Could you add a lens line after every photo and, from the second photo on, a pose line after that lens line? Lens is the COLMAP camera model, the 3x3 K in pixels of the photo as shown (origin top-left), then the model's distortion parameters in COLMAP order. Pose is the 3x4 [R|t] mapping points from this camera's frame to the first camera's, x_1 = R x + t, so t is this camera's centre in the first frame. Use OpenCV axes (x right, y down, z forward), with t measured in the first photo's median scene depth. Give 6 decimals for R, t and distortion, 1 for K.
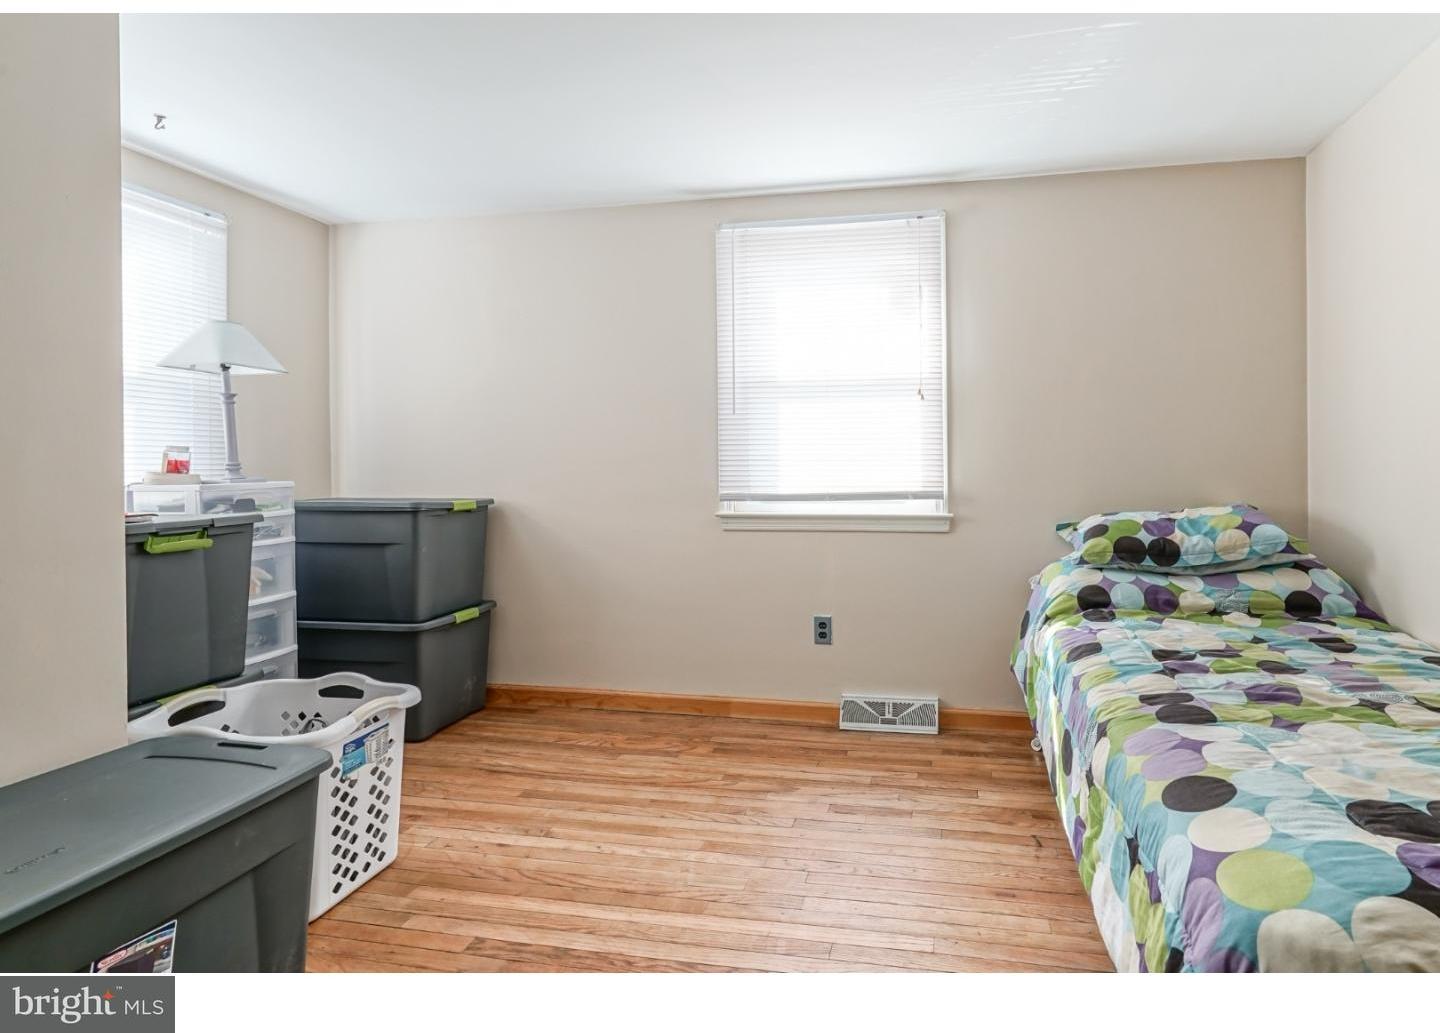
lens RADIAL K [[970.8, 0, 719.8], [0, 970.8, 513.3], [0, 0, 1]] dist [-0.005013, 0.004482]
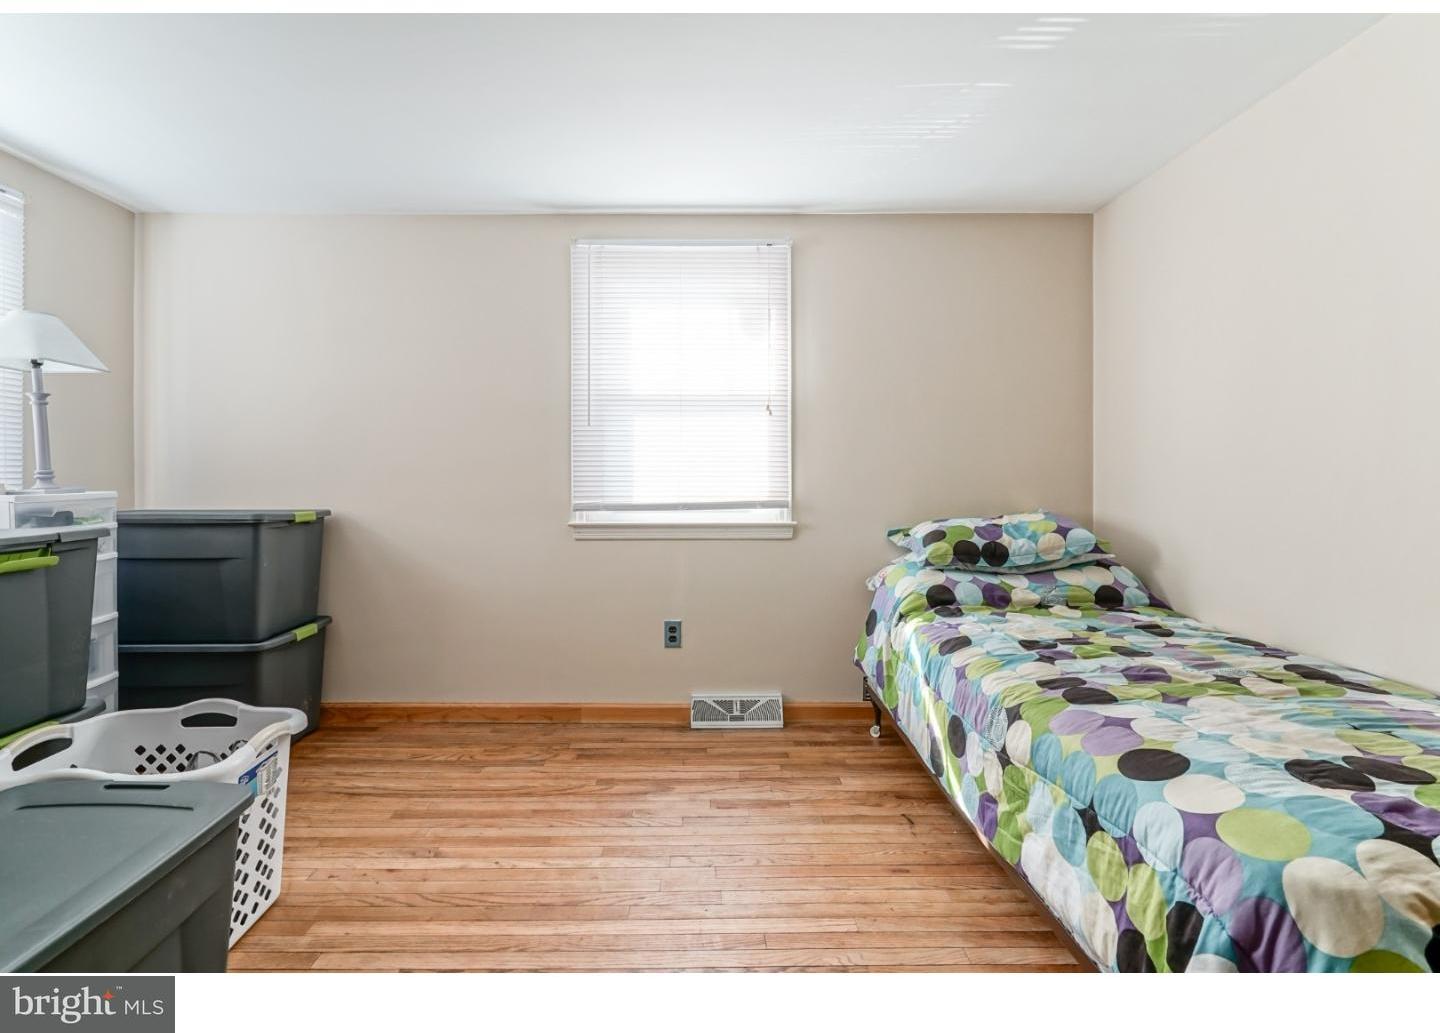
lens RADIAL K [[927.7, 0, 720.0], [0, 927.7, 516.5], [0, 0, 1]] dist [-0.003054, 0.000402]
pose [[0.971243, -0.006405, 0.238004, -0.113309], [0.007957, 0.999953, -0.005563, -0.000183], [-0.237957, 0.007297, 0.971248, 0.026542]]
